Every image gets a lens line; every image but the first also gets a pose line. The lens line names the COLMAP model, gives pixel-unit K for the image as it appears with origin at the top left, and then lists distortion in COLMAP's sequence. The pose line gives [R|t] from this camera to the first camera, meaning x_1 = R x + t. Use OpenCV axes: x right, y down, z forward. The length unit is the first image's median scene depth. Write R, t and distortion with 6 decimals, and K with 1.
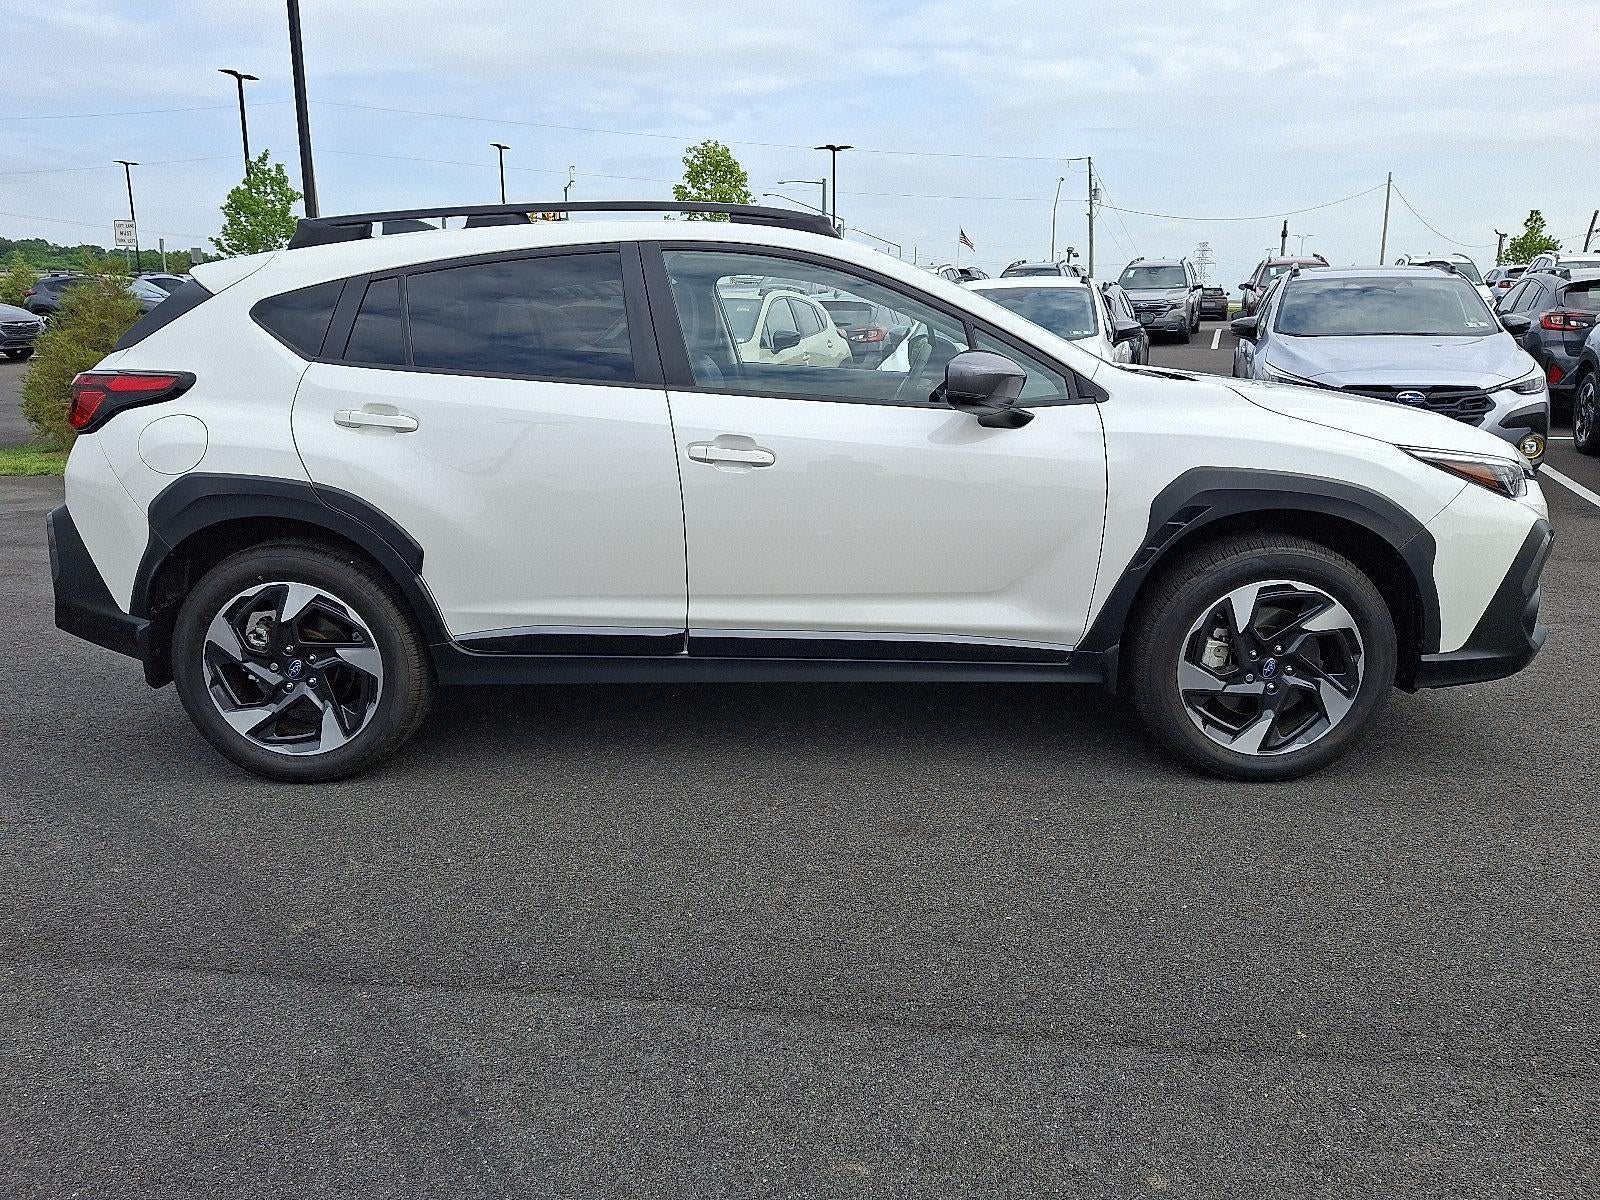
lens RADIAL K [[1158.9, 0, 788.9], [0, 1158.9, 597.7], [0, 0, 1]] dist [0.010670, -0.008431]
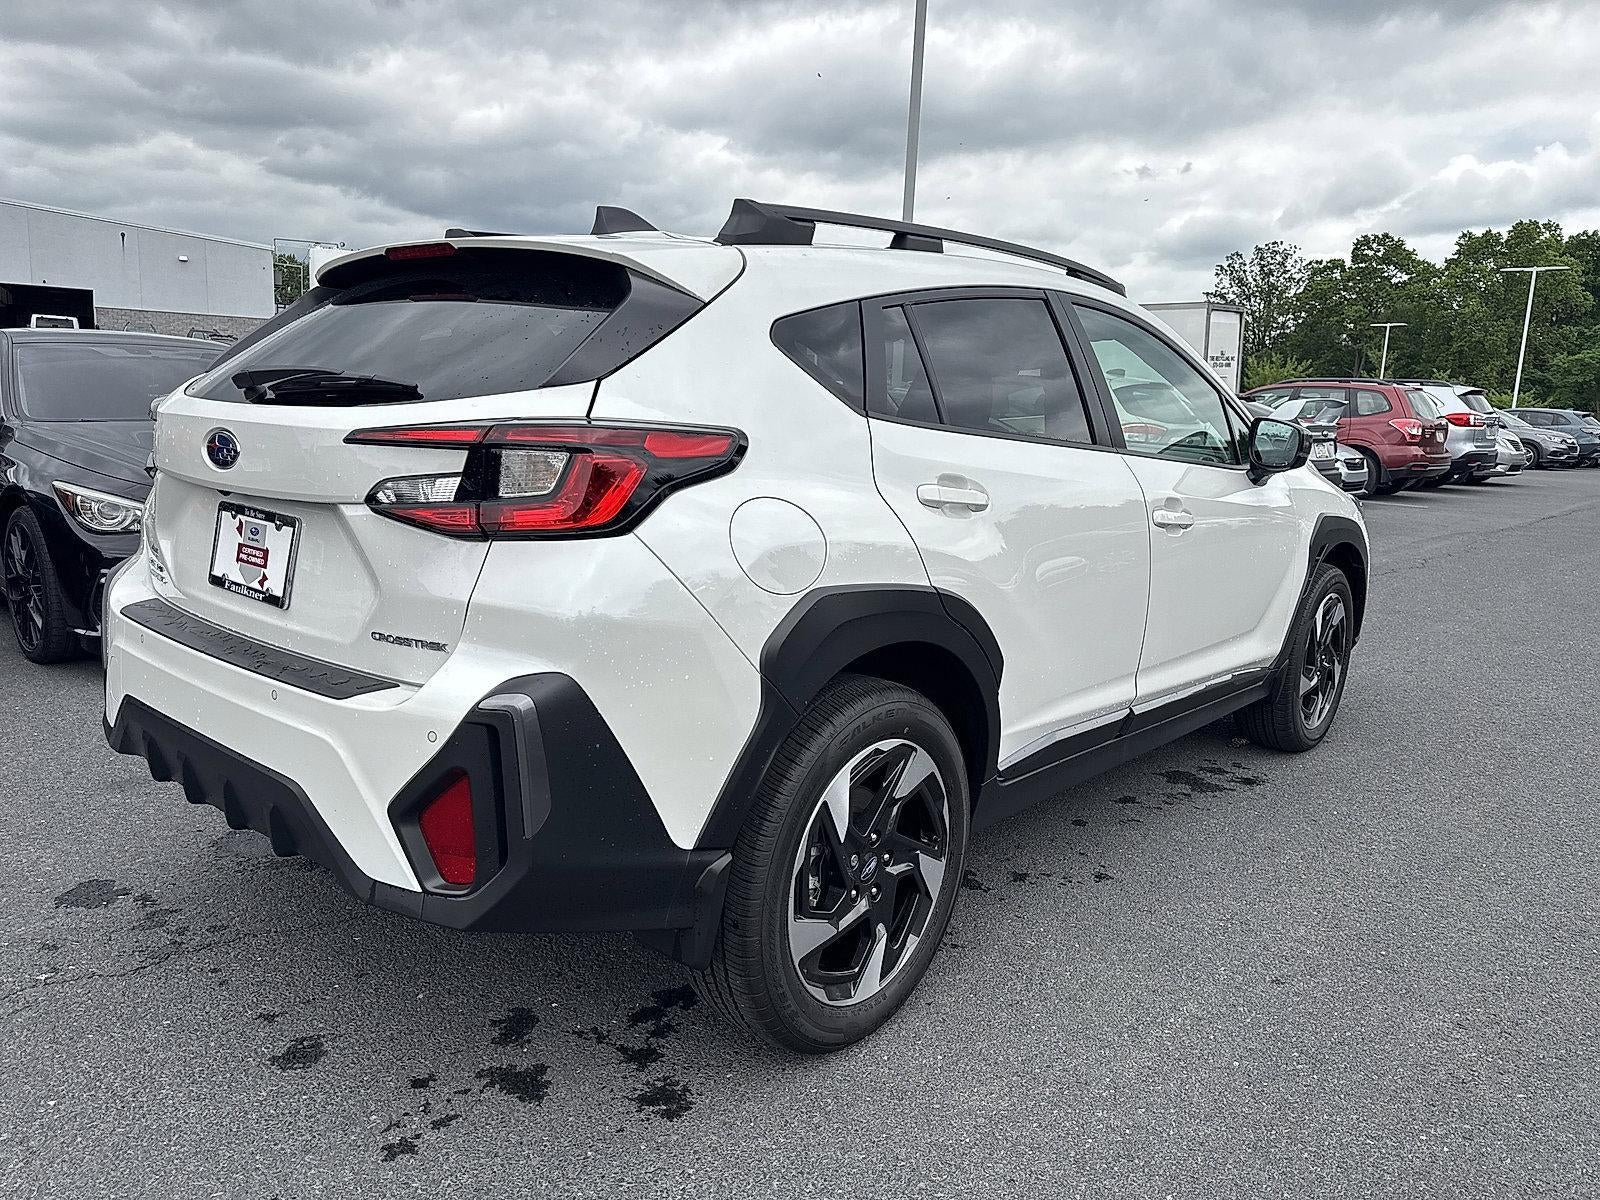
lens RADIAL K [[1136.8, 0, 800.0], [0, 1136.8, 600.0], [0, 0, 1]] dist [0.011630, -0.009020]
pose [[0.643649, -0.105525, 0.758011, -0.959504], [0.142194, 0.989692, 0.017037, -0.111319], [-0.751995, 0.096818, 0.652020, 0.593606]]
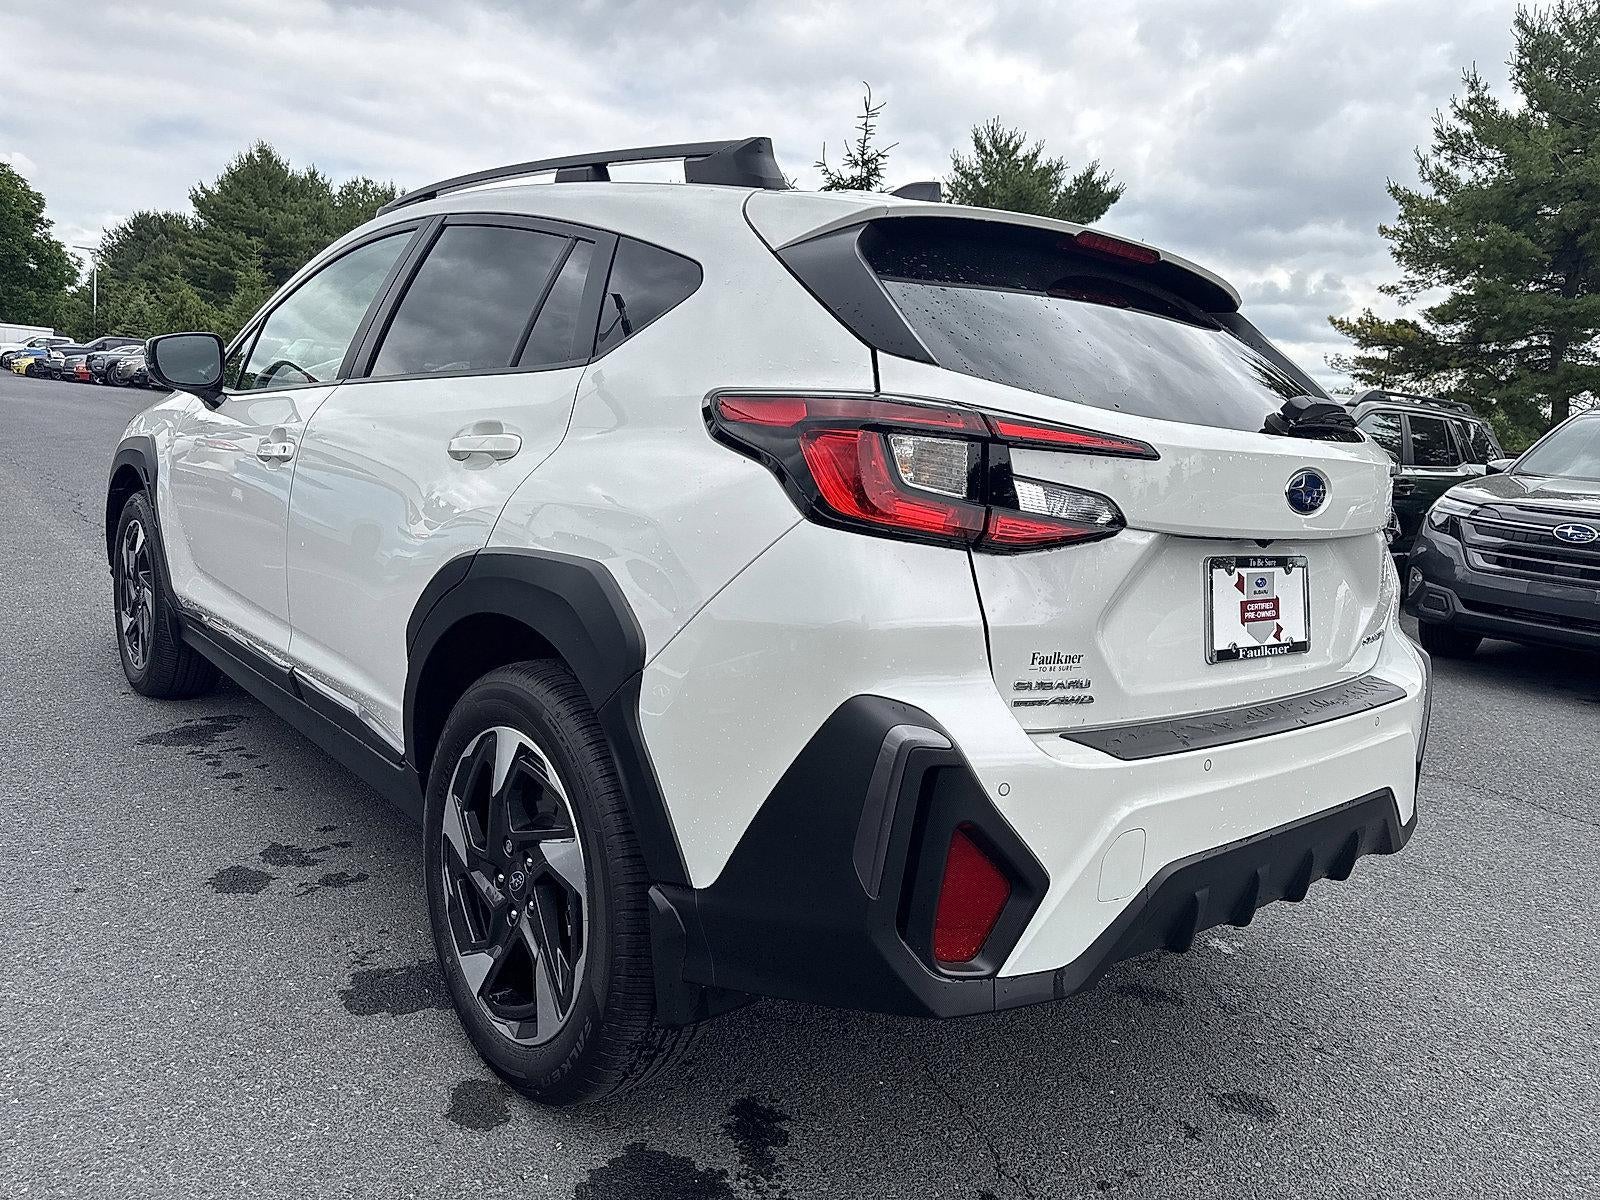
lens RADIAL K [[1160.2, 0, 799.1], [0, 1160.2, 590.3], [0, 0, 1]] dist [0.005076, -0.002530]
pose [[-0.652700, -0.164707, 0.739496, -0.942495], [0.099451, 0.949009, 0.299150, -0.374374], [-0.751061, 0.268799, -0.603038, 1.763645]]
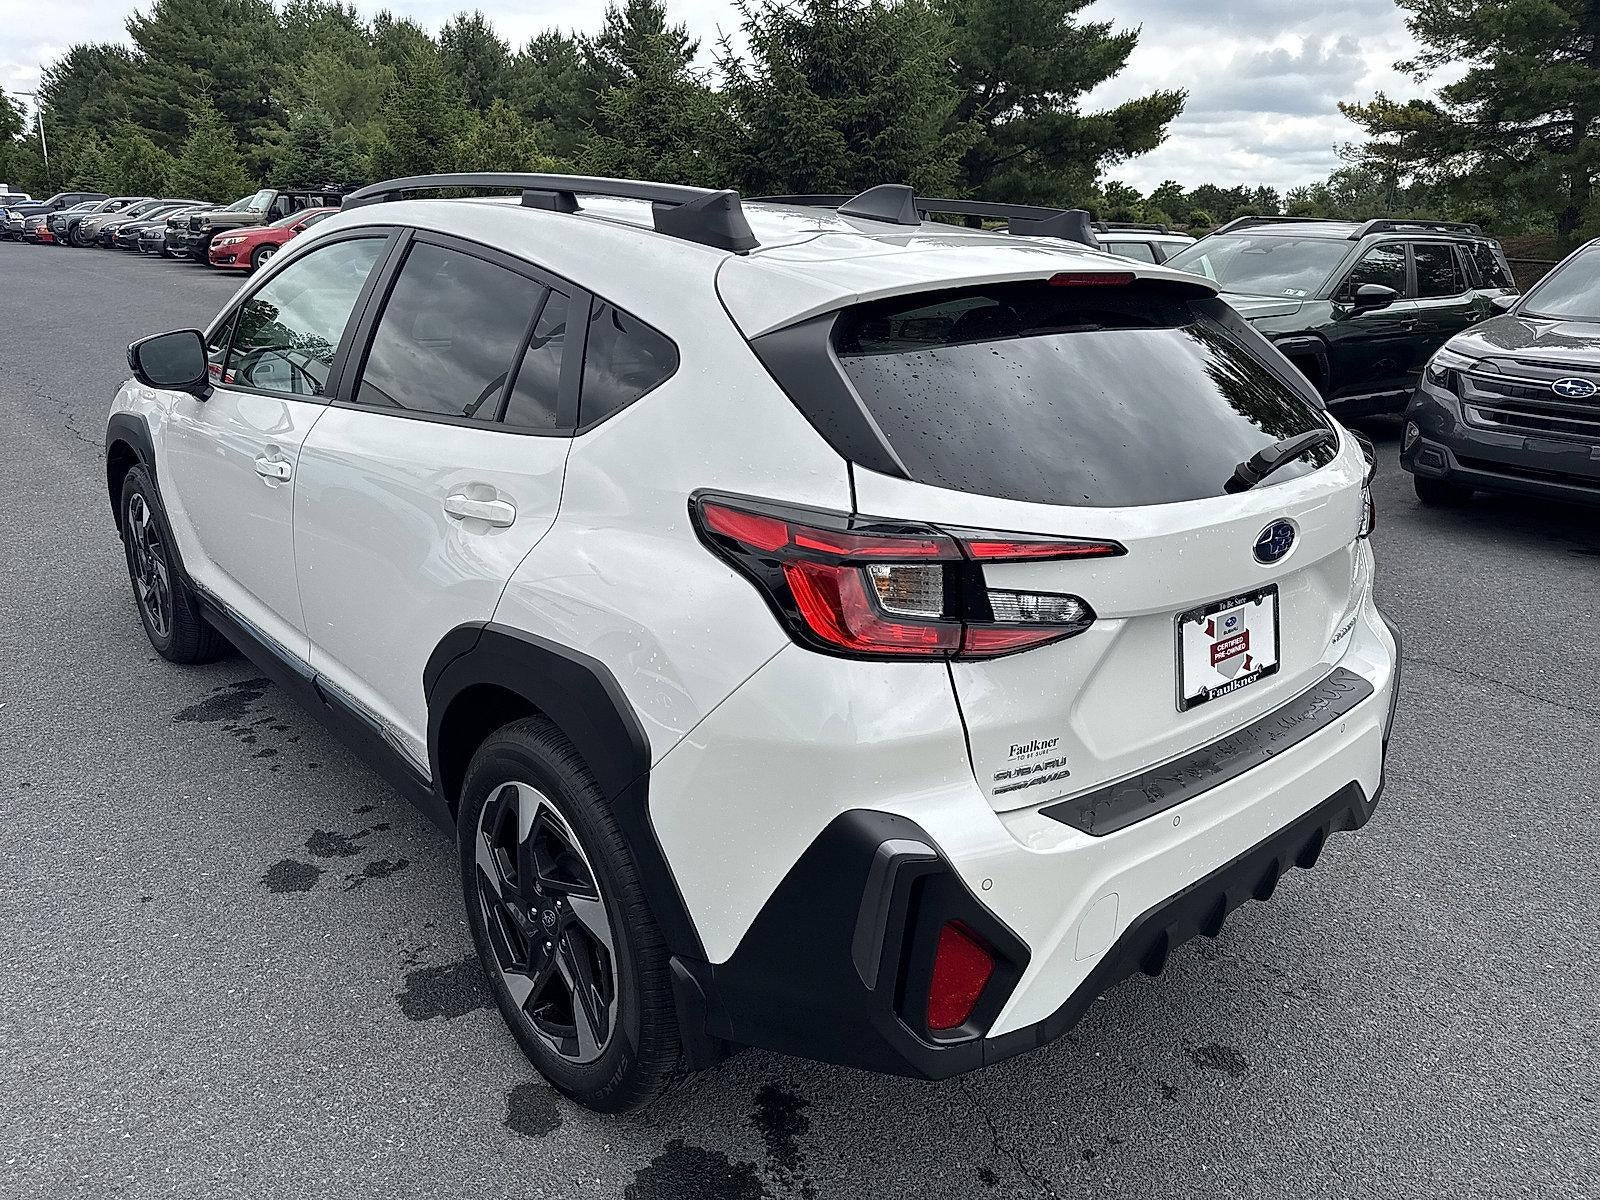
lens RADIAL K [[1158.9, 0, 788.9], [0, 1158.9, 597.7], [0, 0, 1]] dist [0.010670, -0.008431]
pose [[-0.656427, -0.245671, 0.713267, -0.941666], [0.153885, 0.882003, 0.445411, -0.497965], [-0.738528, 0.402141, -0.541165, 1.734132]]
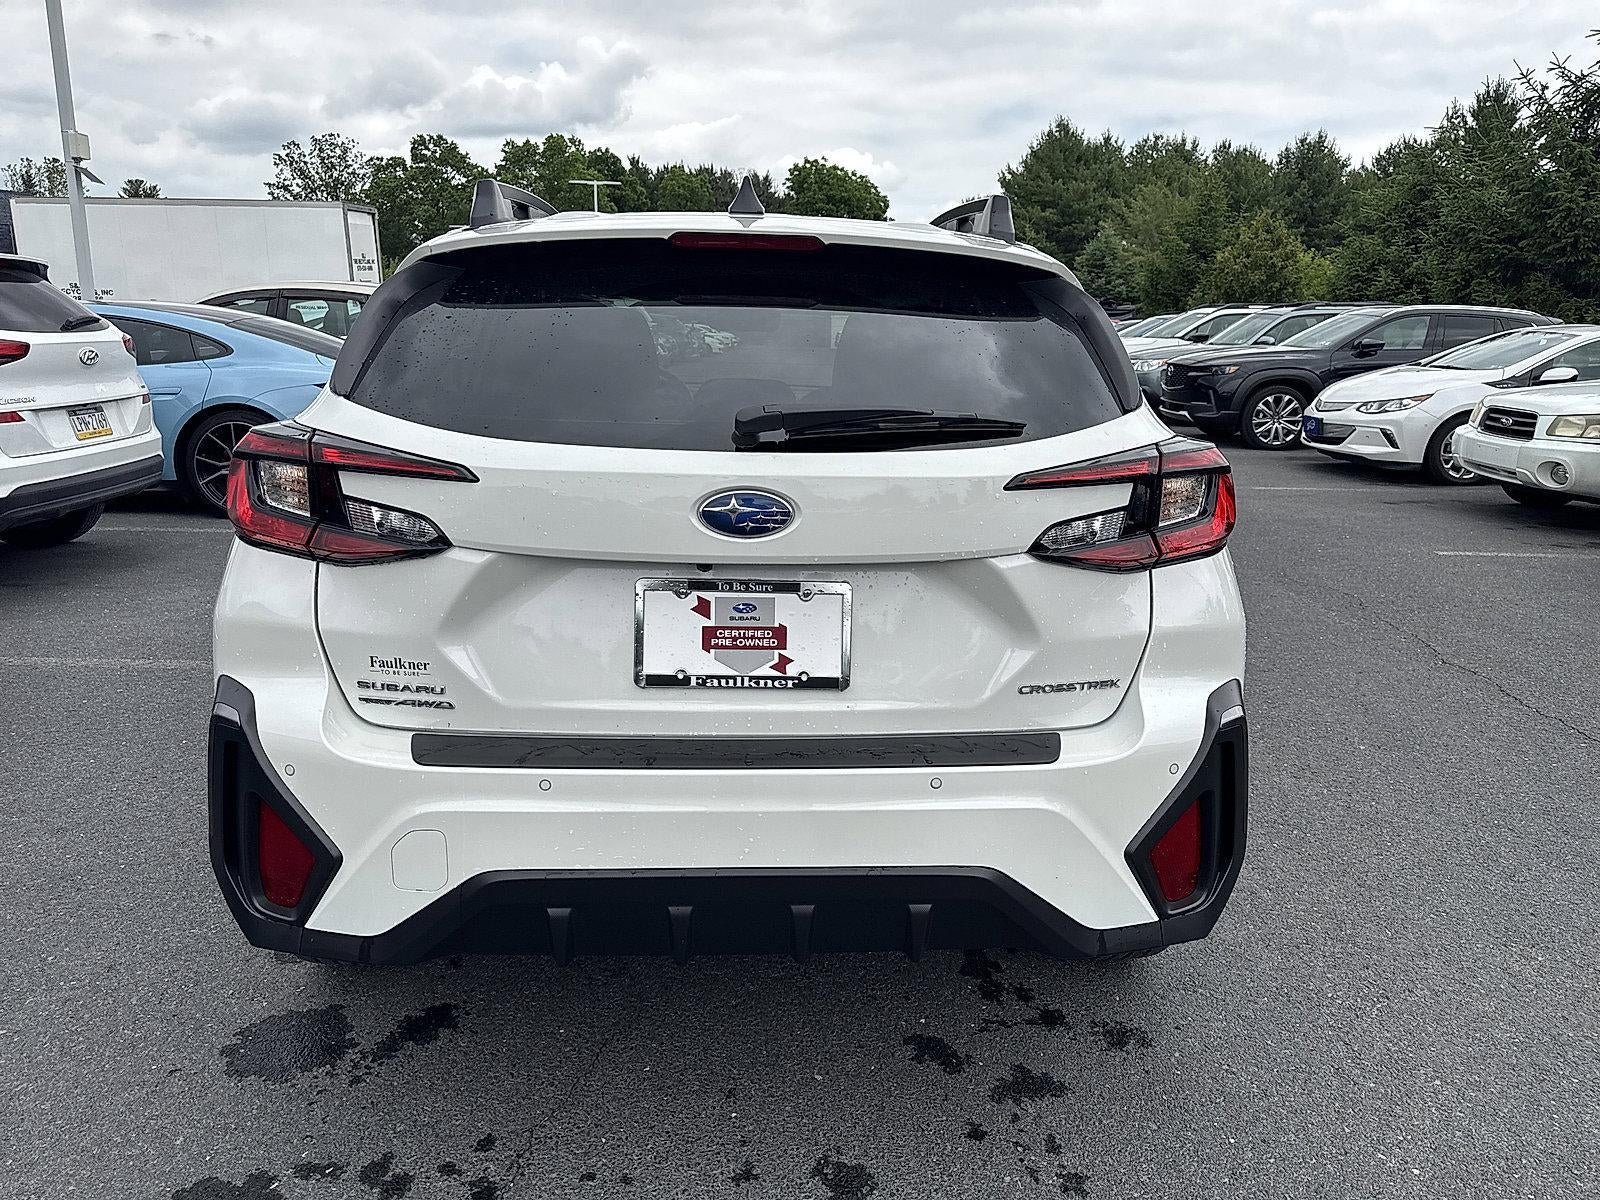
lens RADIAL K [[1135.5, 0, 798.4], [0, 1135.5, 609.8], [0, 0, 1]] dist [0.029328, -0.025271]
pose [[-0.058261, -0.239940, 0.969038, -1.165657], [0.220246, 0.943679, 0.246903, -0.303607], [-0.973703, 0.227812, -0.002134, 1.220494]]
